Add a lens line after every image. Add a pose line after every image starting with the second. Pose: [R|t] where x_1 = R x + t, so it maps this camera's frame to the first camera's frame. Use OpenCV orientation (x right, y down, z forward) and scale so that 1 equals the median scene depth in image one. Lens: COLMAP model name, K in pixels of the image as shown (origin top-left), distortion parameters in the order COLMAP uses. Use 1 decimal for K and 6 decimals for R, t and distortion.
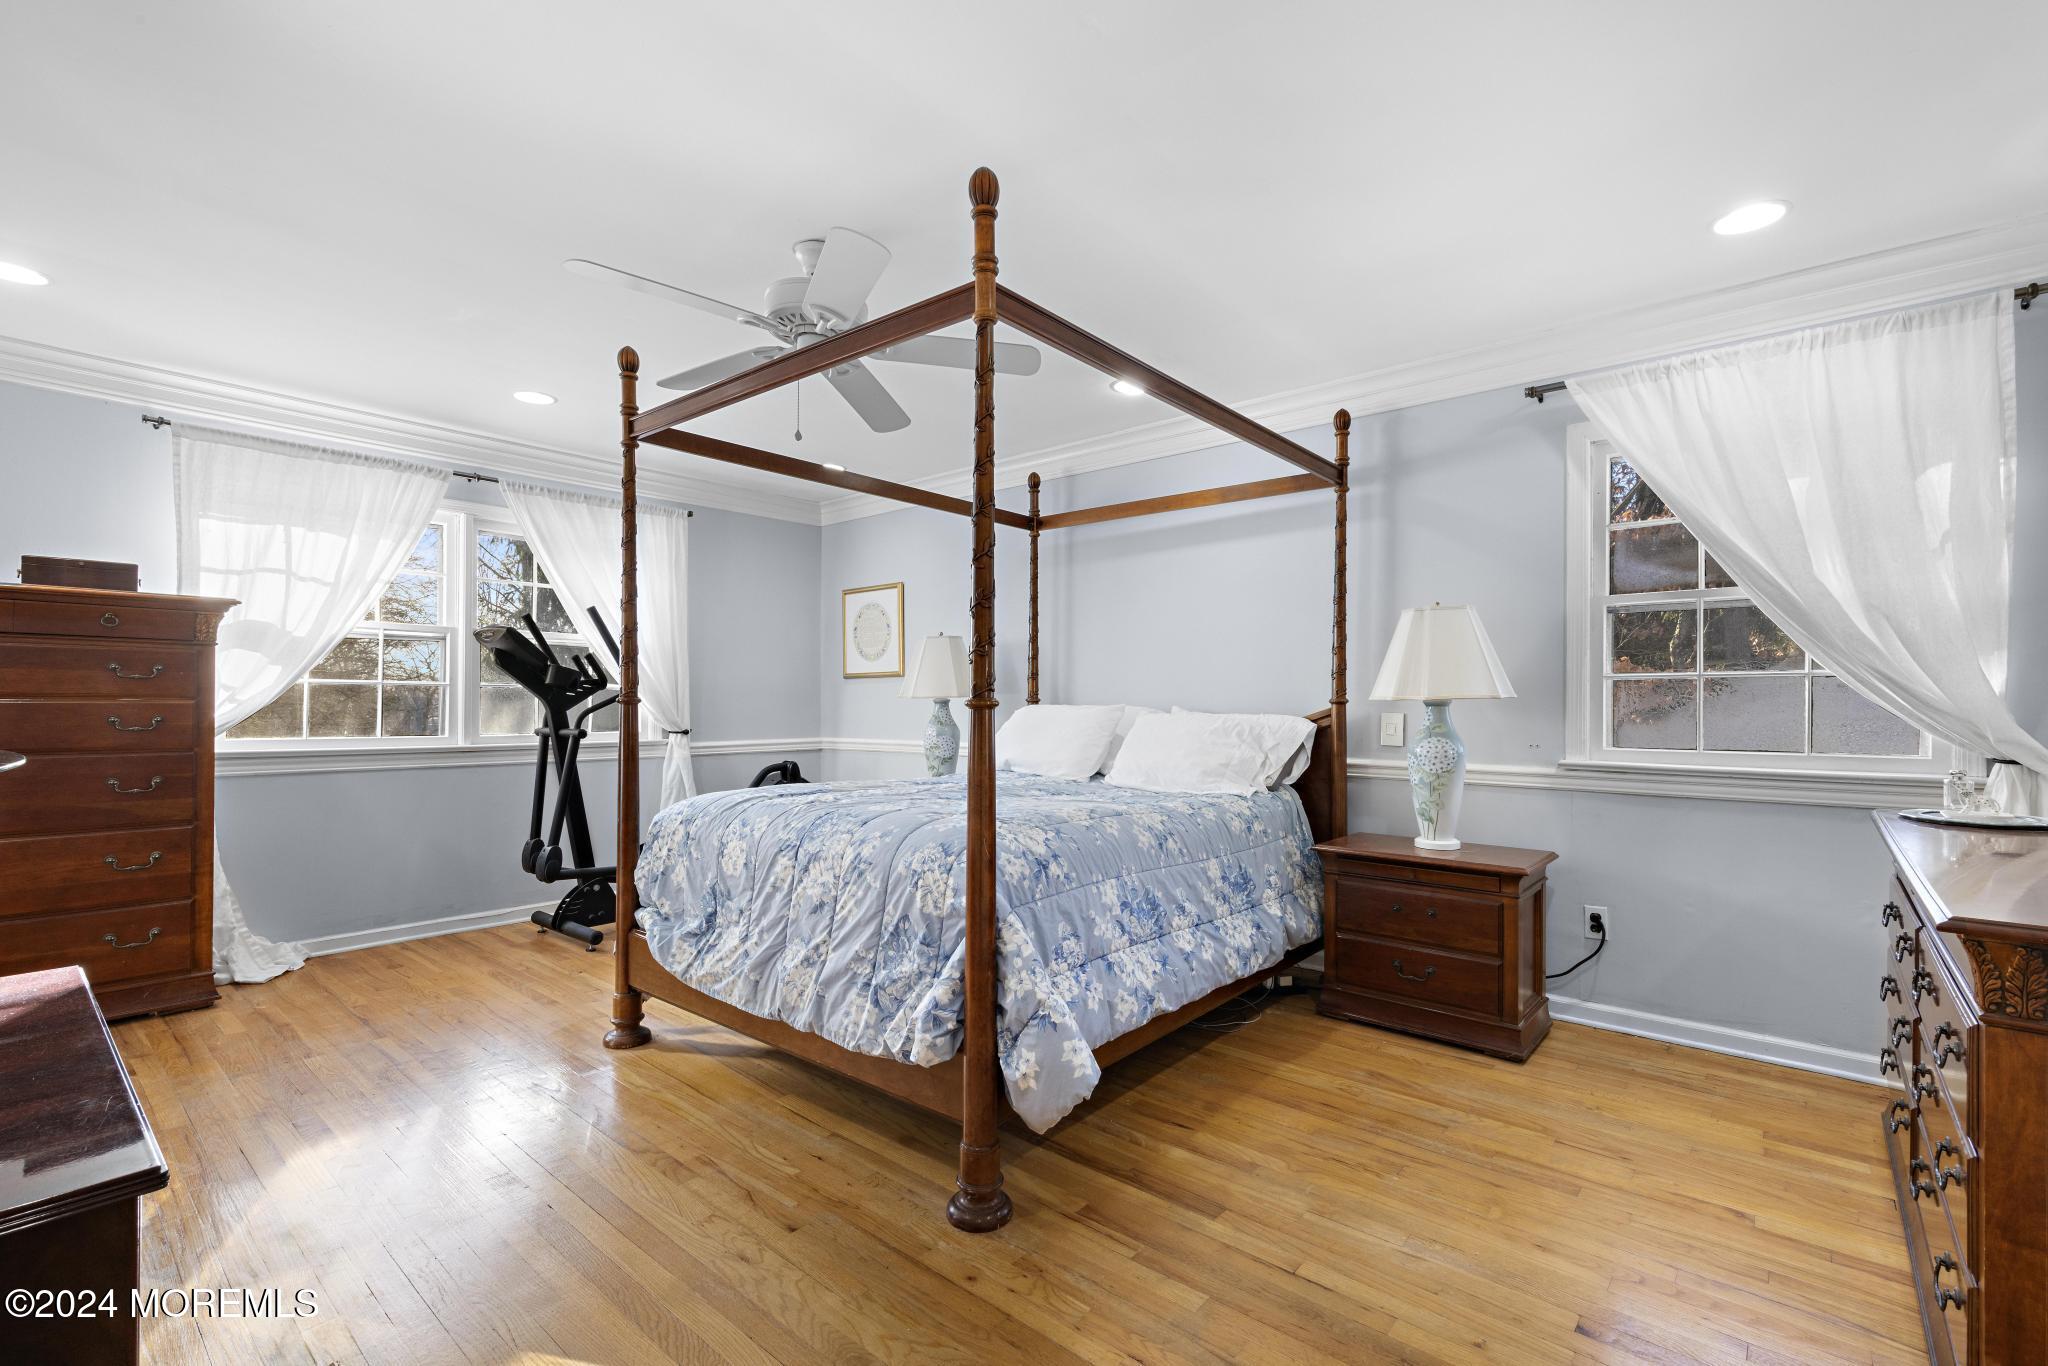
lens RADIAL K [[902.3, 0, 1024.0], [0, 902.3, 683.0], [0, 0, 1]] dist [-0.000004, 0.000019]
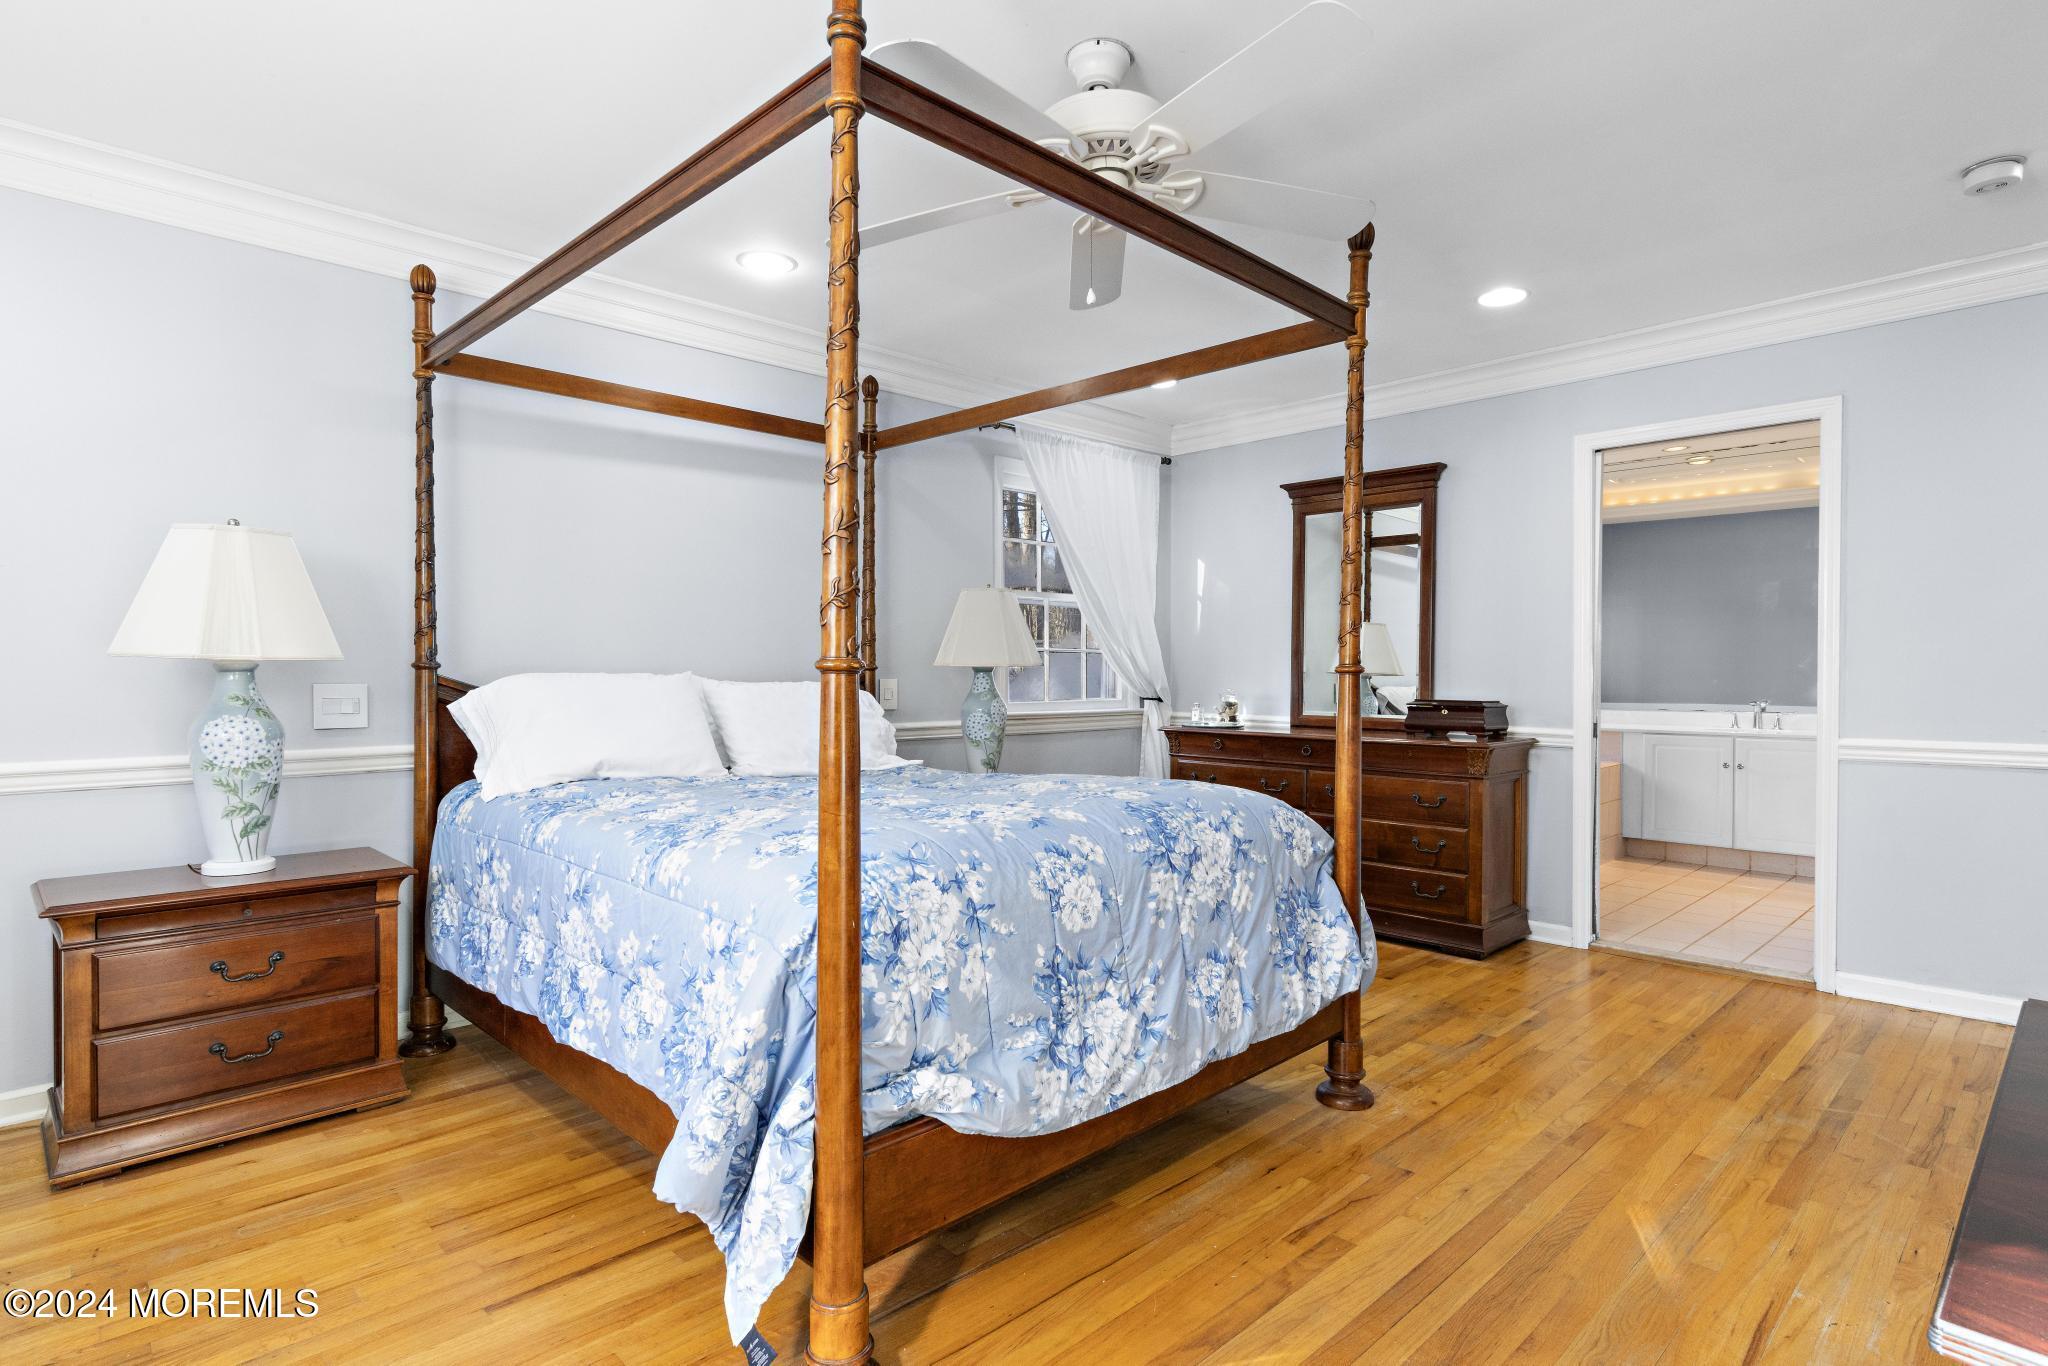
lens RADIAL K [[1070.5, 0, 1024.0], [0, 1070.5, 683.0], [0, 0, 1]] dist [0.002150, 0.000133]
pose [[0.086529, -0.013186, 0.996162, -1.093589], [-0.019723, 0.999694, 0.014945, 0.021316], [-0.996054, -0.020940, 0.086243, 0.968476]]
